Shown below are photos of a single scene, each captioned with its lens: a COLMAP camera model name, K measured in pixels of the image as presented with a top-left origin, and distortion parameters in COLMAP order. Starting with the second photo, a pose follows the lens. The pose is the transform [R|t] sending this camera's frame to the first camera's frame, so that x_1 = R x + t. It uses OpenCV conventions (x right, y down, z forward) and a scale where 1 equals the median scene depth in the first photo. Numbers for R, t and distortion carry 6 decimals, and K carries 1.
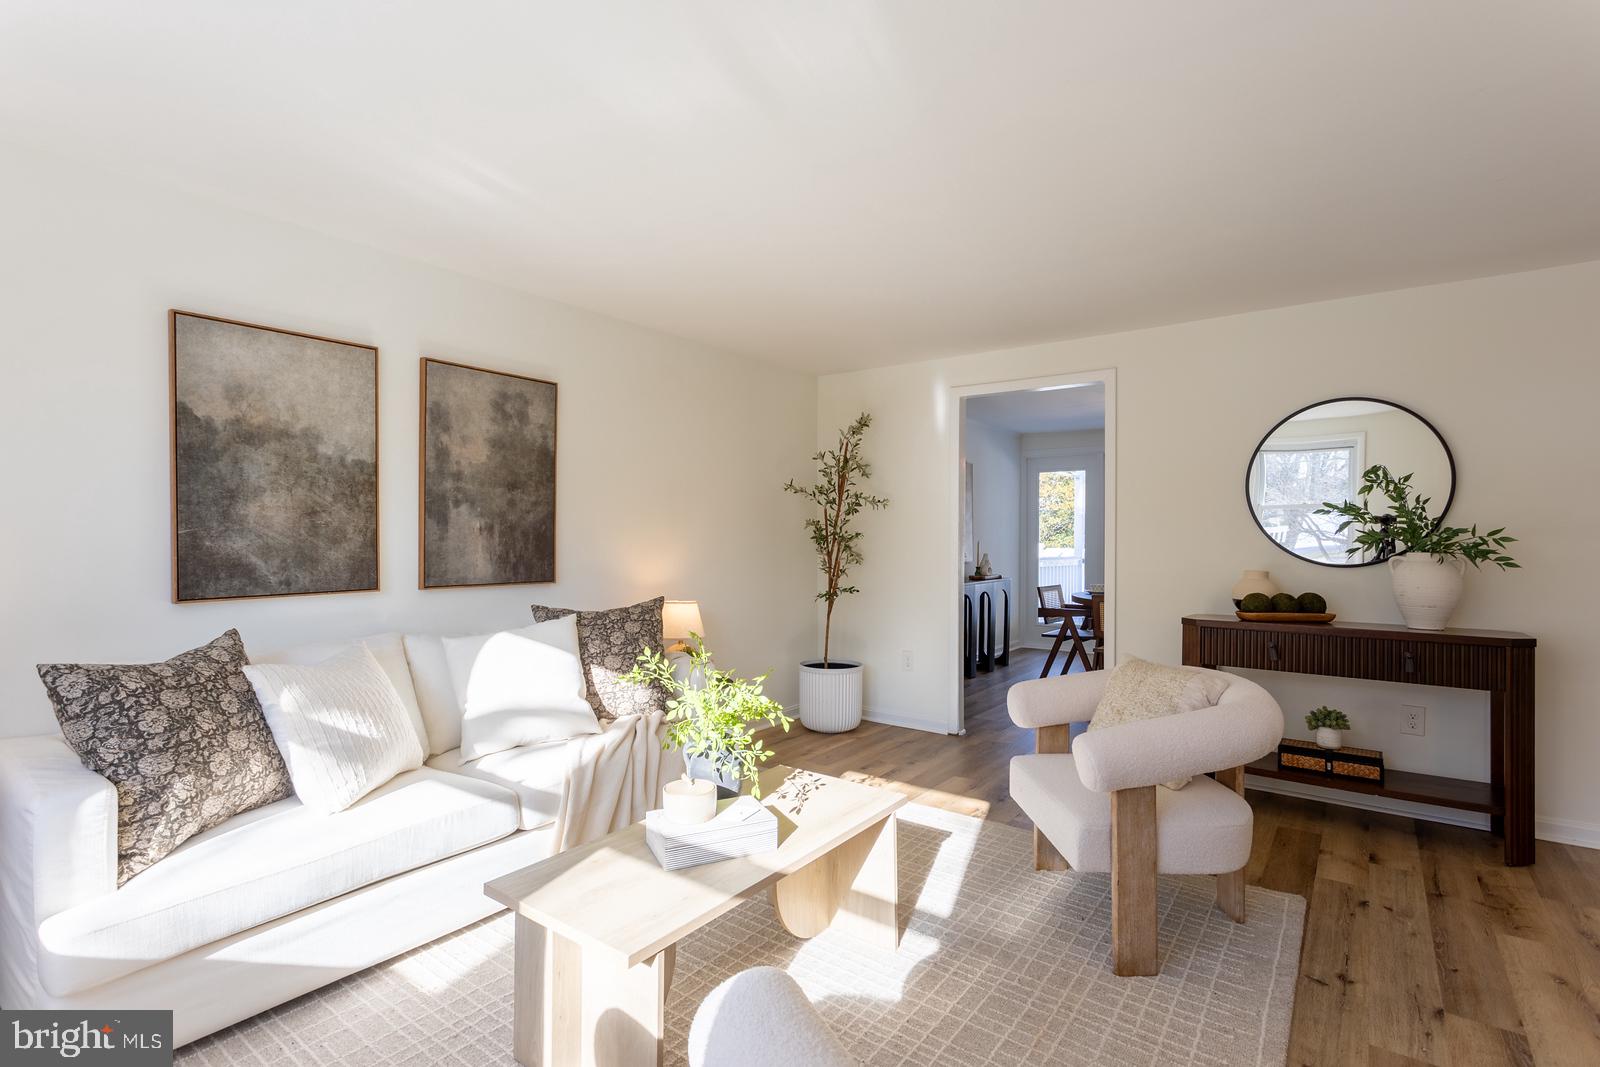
lens RADIAL K [[758.5, 0, 797.9], [0, 758.5, 542.8], [0, 0, 1]] dist [0.002658, 0.001306]
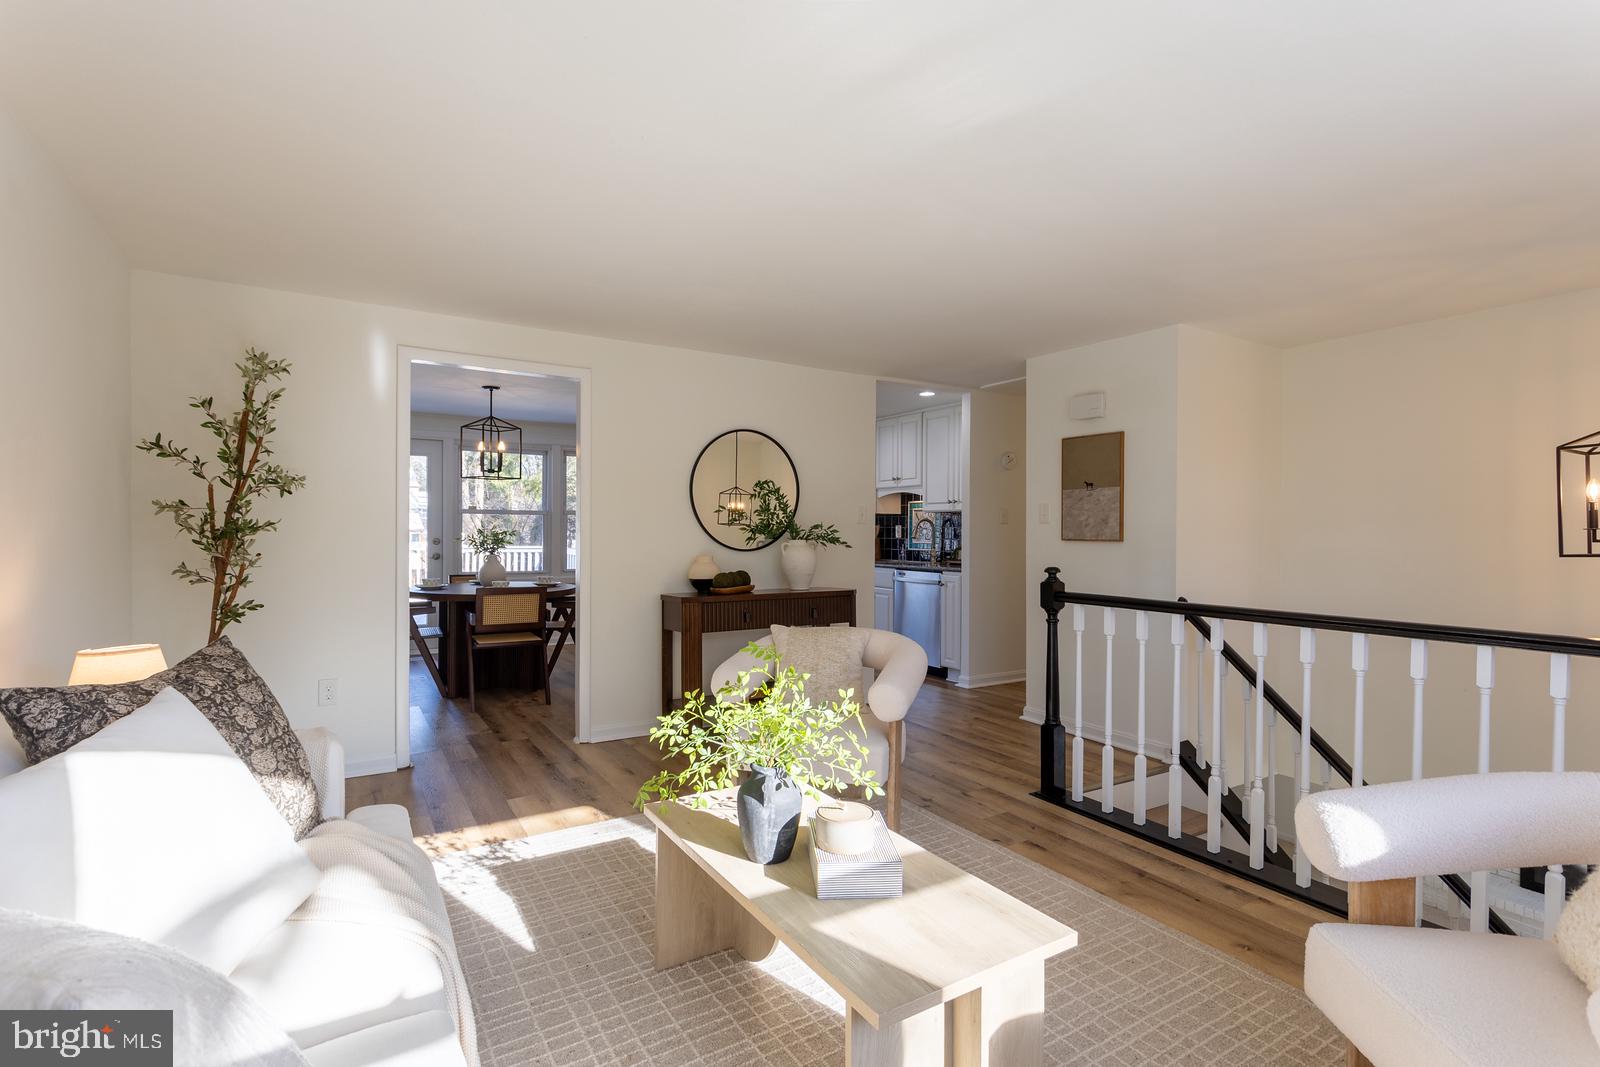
lens RADIAL K [[758.5, 0, 803.9], [0, 758.5, 535.6], [0, 0, 1]] dist [0.002658, 0.001306]
pose [[0.360622, -0.007723, 0.932680, -0.581123], [0.004407, 0.999969, 0.006576, -0.005515], [-0.932702, 0.001739, 0.360645, 0.423834]]
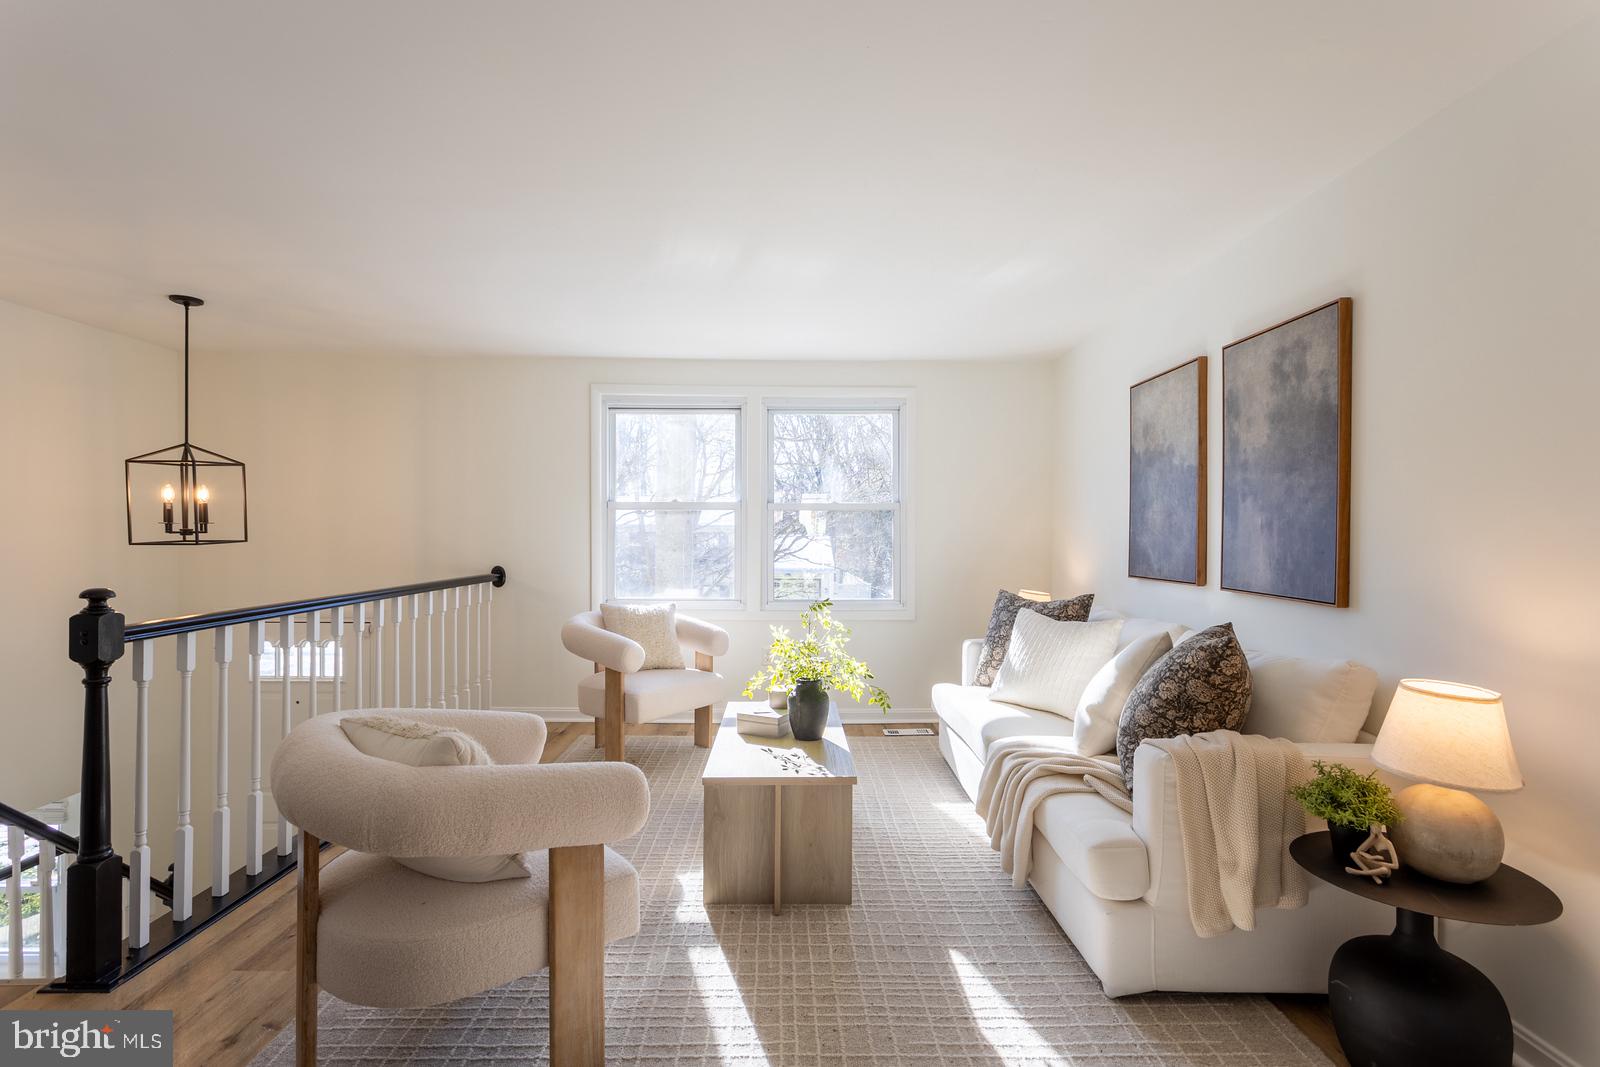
lens RADIAL K [[758.5, 0, 804.1], [0, 758.5, 540.3], [0, 0, 1]] dist [0.002658, 0.001306]
pose [[-0.786774, 0.001232, -0.617240, 0.477959], [-0.013223, 0.999735, 0.018851, -0.011587], [0.617099, 0.022993, -0.786549, 1.334510]]
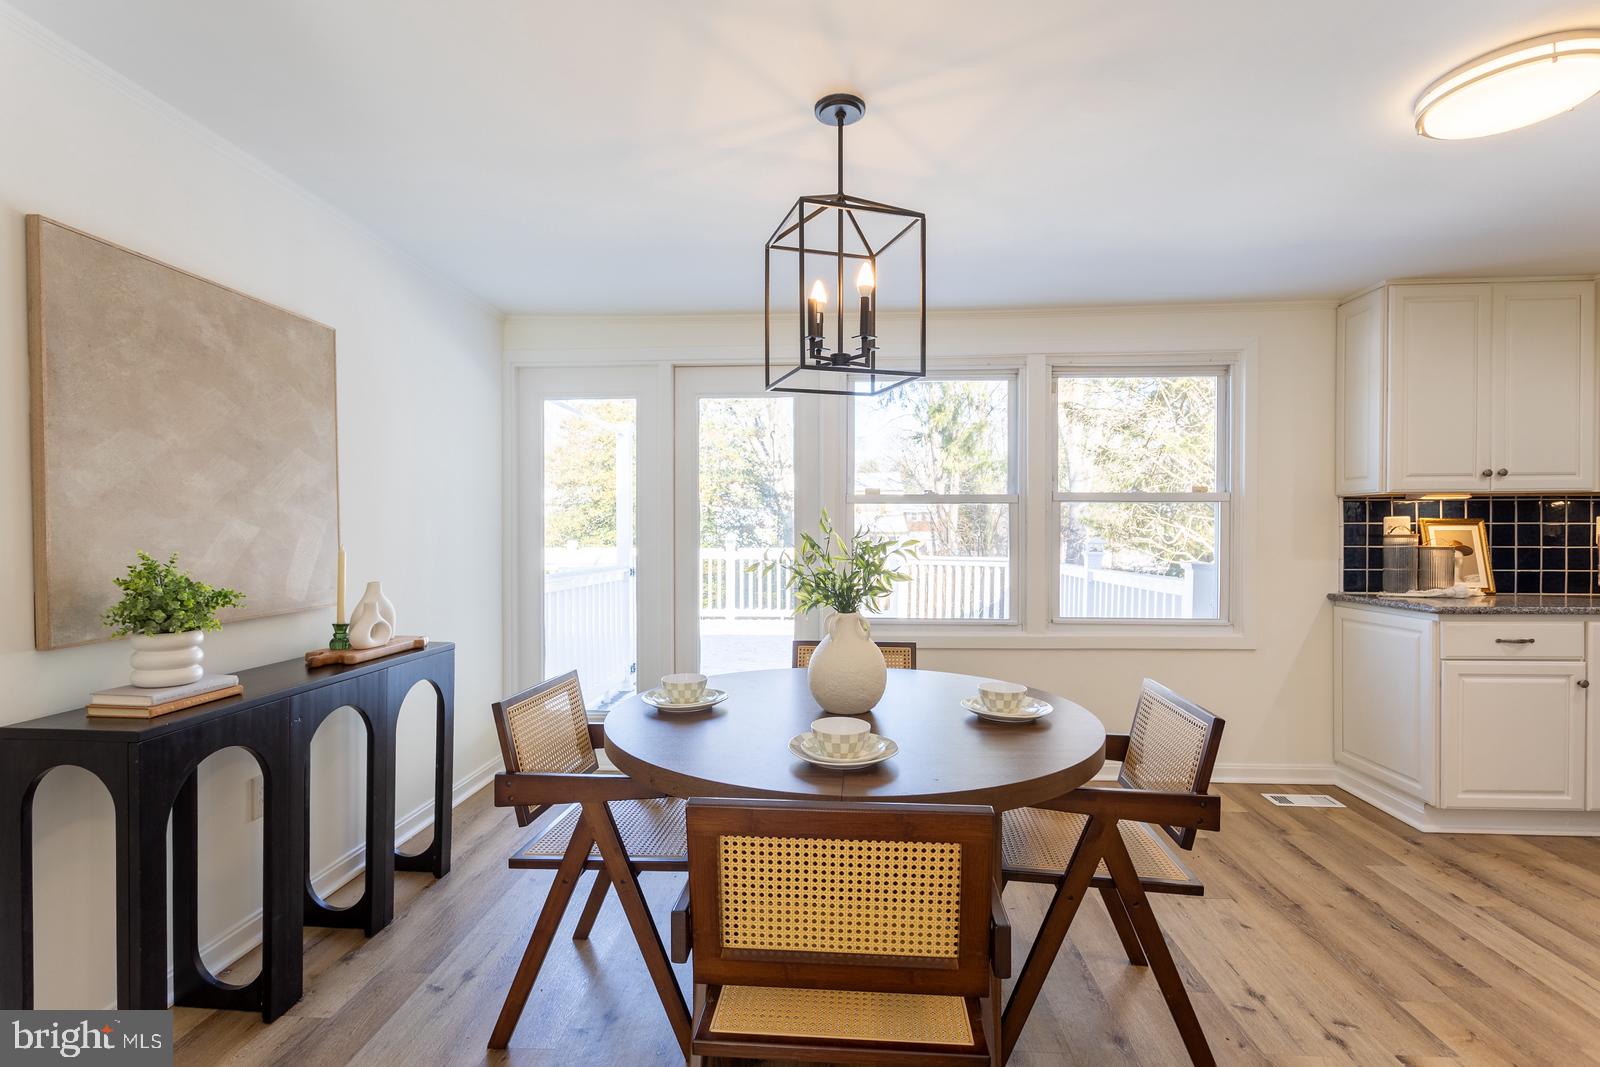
lens RADIAL K [[758.5, 0, 804.6], [0, 758.5, 536.6], [0, 0, 1]] dist [0.002658, 0.001306]
pose [[0.831361, -0.008349, 0.555670, 0.472565], [0.009155, 0.999957, 0.001328, -0.012495], [-0.555657, 0.003983, 0.831402, 1.283280]]
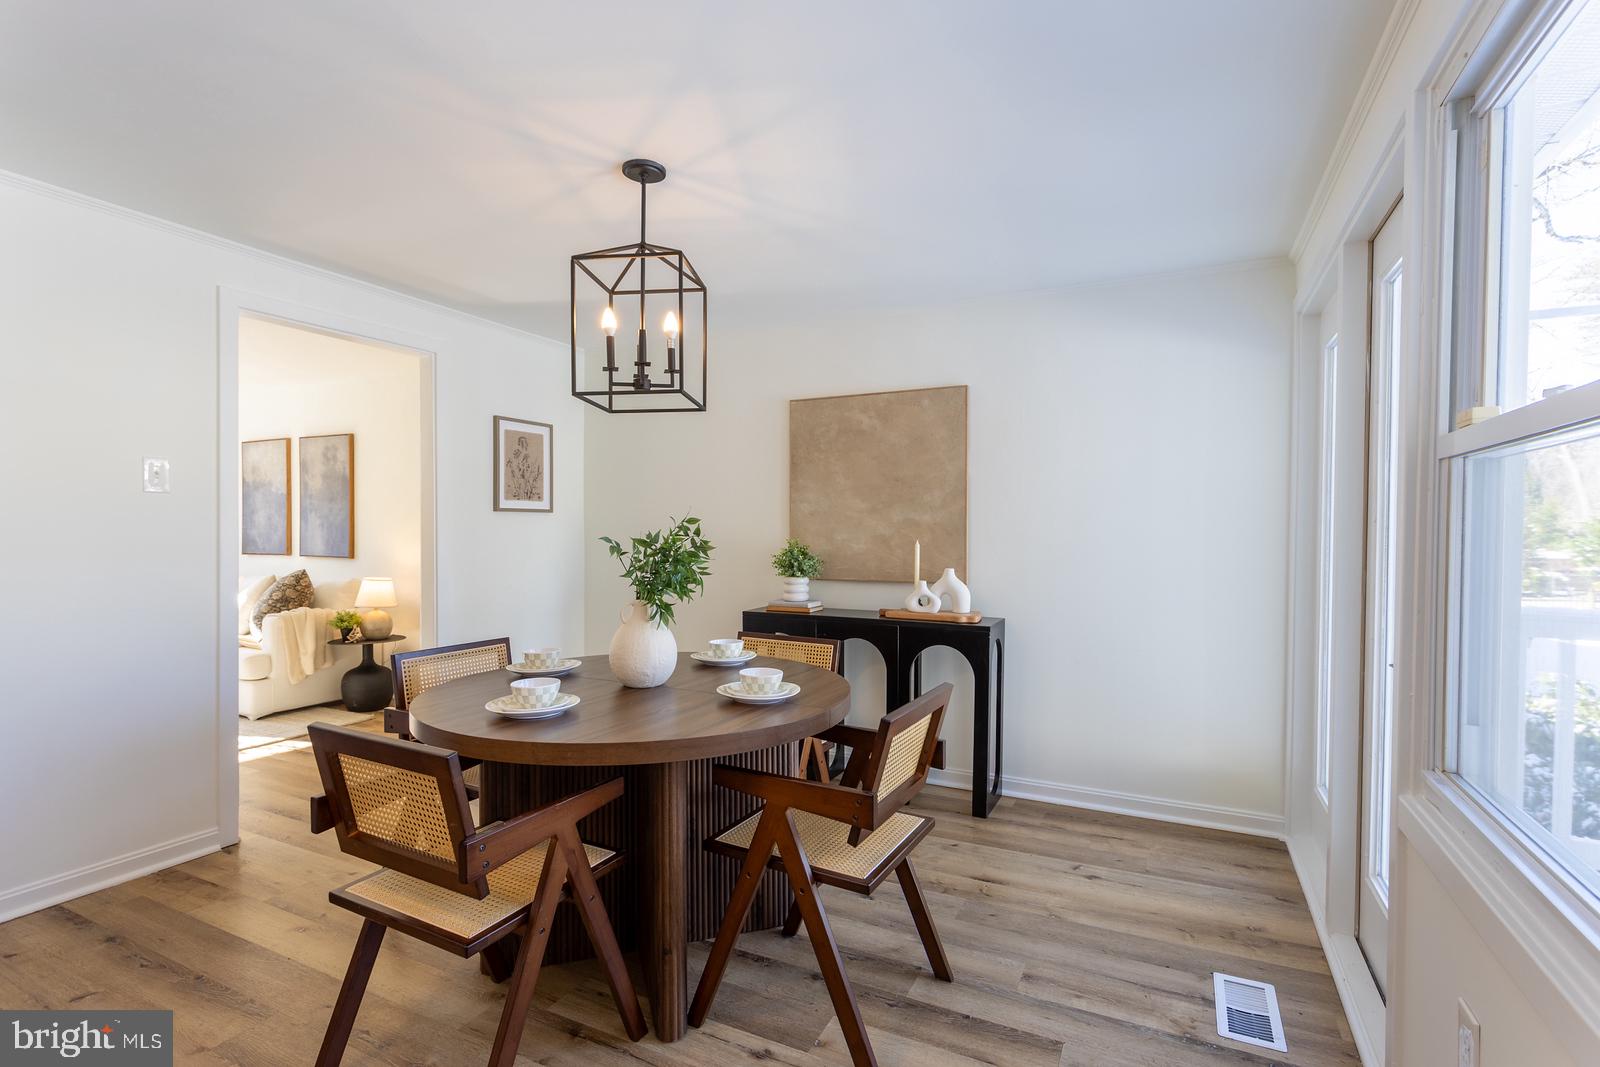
lens RADIAL K [[758.5, 0, 797.4], [0, 758.5, 536.2], [0, 0, 1]] dist [0.002658, 0.001306]
pose [[0.179222, 0.003057, -0.983804, 1.542284], [-0.015642, 0.999878, 0.000257, -0.010436], [0.983684, 0.015343, 0.179248, 1.781137]]
